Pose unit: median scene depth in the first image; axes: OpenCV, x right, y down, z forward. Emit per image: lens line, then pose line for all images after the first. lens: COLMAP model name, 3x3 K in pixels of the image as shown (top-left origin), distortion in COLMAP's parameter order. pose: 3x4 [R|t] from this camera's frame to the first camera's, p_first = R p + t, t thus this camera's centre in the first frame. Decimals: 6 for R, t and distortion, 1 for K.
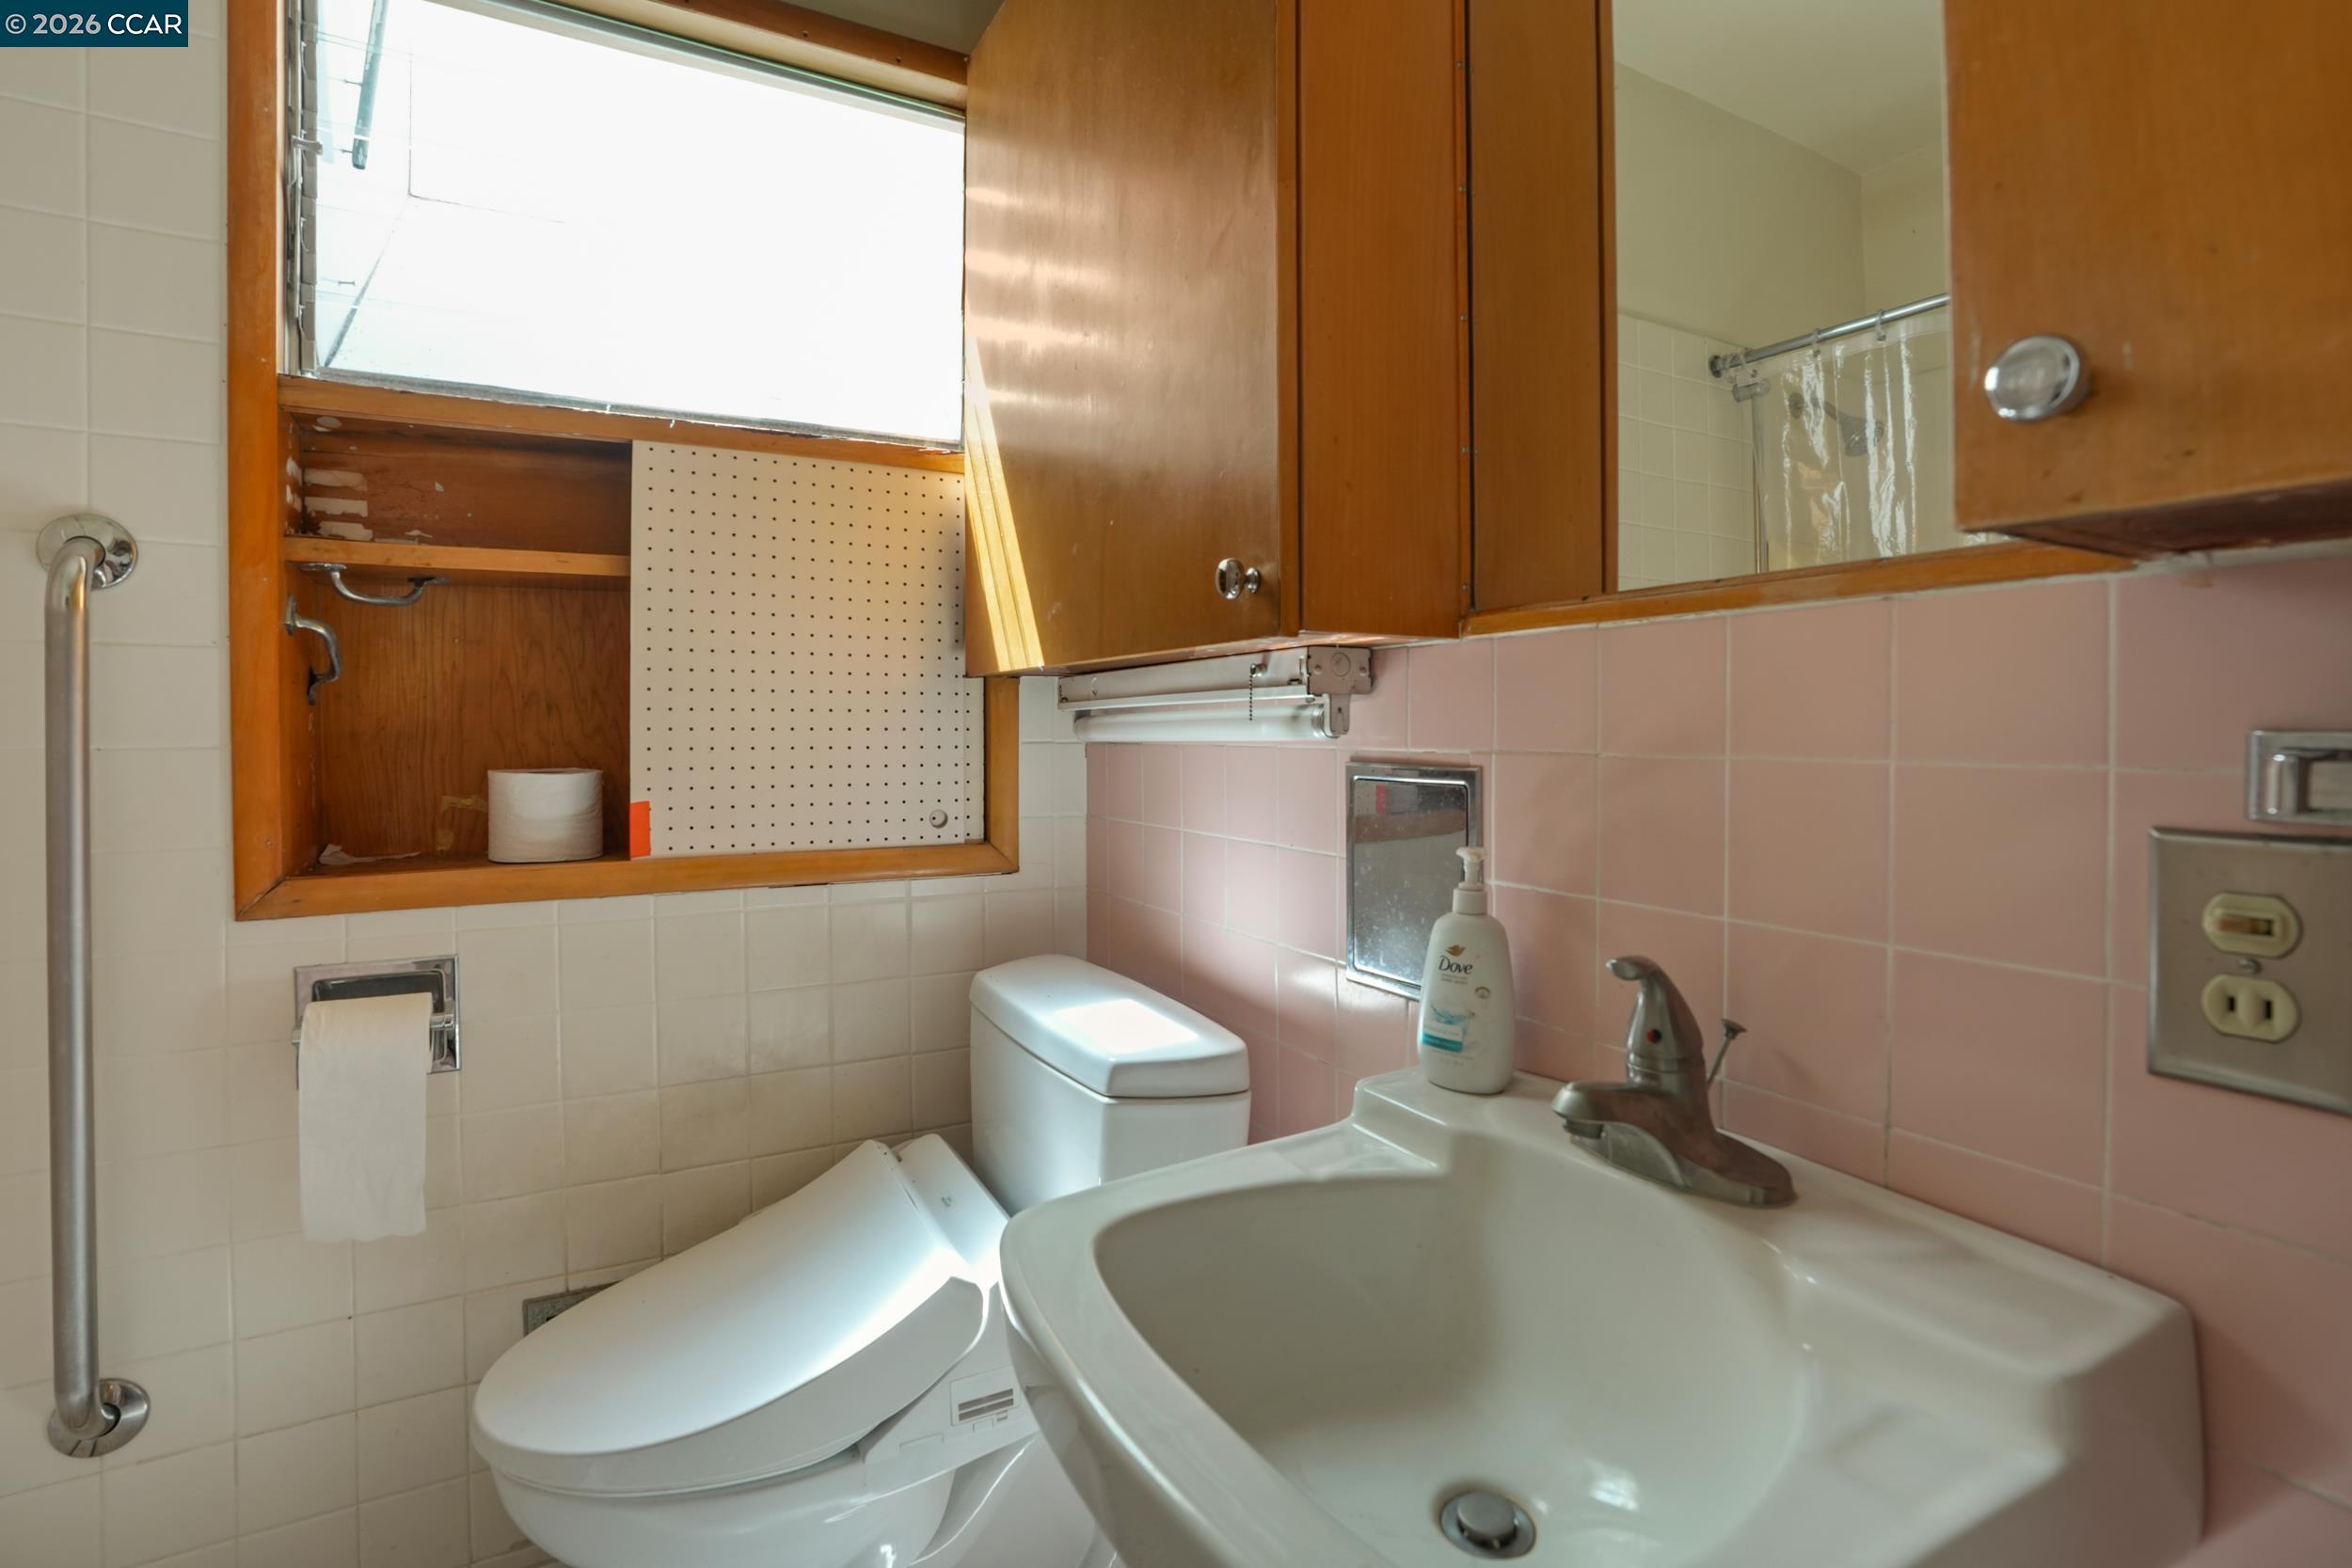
lens RADIAL K [[1159.1, 0, 1272.9], [0, 1159.1, 740.0], [0, 0, 1]] dist [-0.061221, 0.019923]
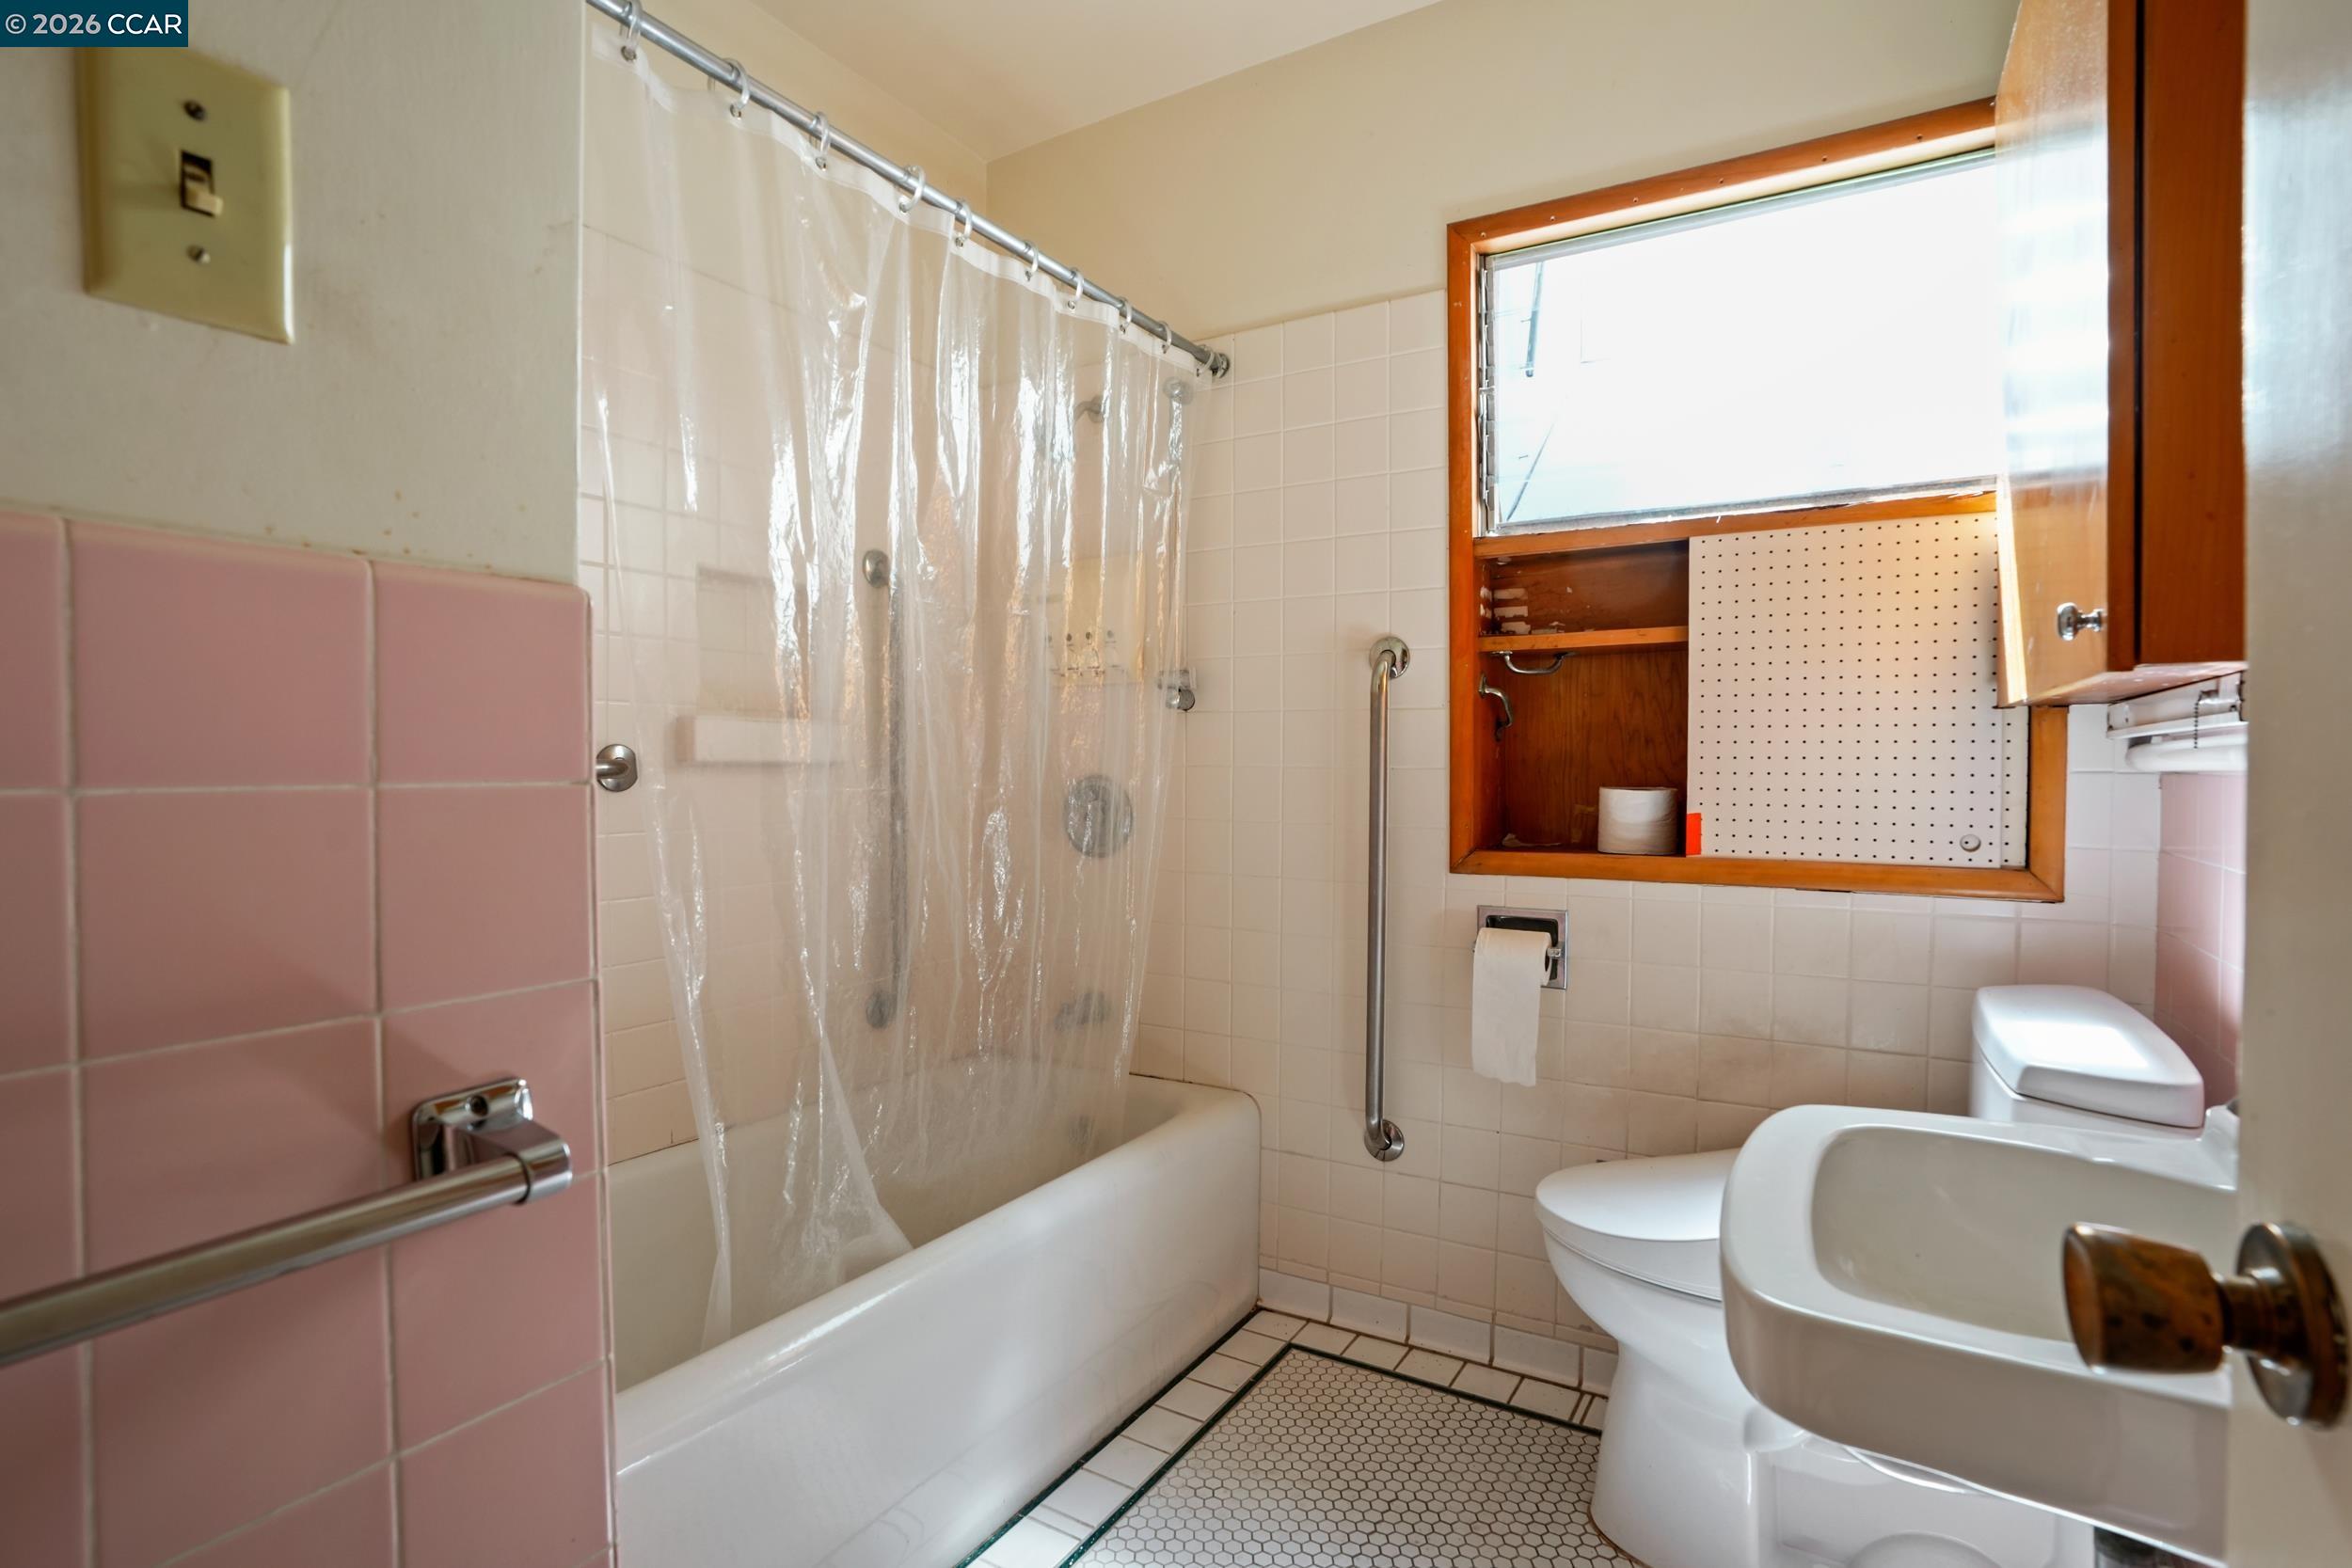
lens RADIAL K [[1067.1, 0, 1176.2], [0, 1067.1, 764.4], [0, 0, 1]] dist [-0.036517, 0.000443]
pose [[0.495501, 0.005805, -0.868588, 0.203299], [-0.009717, 0.999952, 0.001140, 0.002489], [0.868553, 0.007875, 0.495534, -0.118575]]
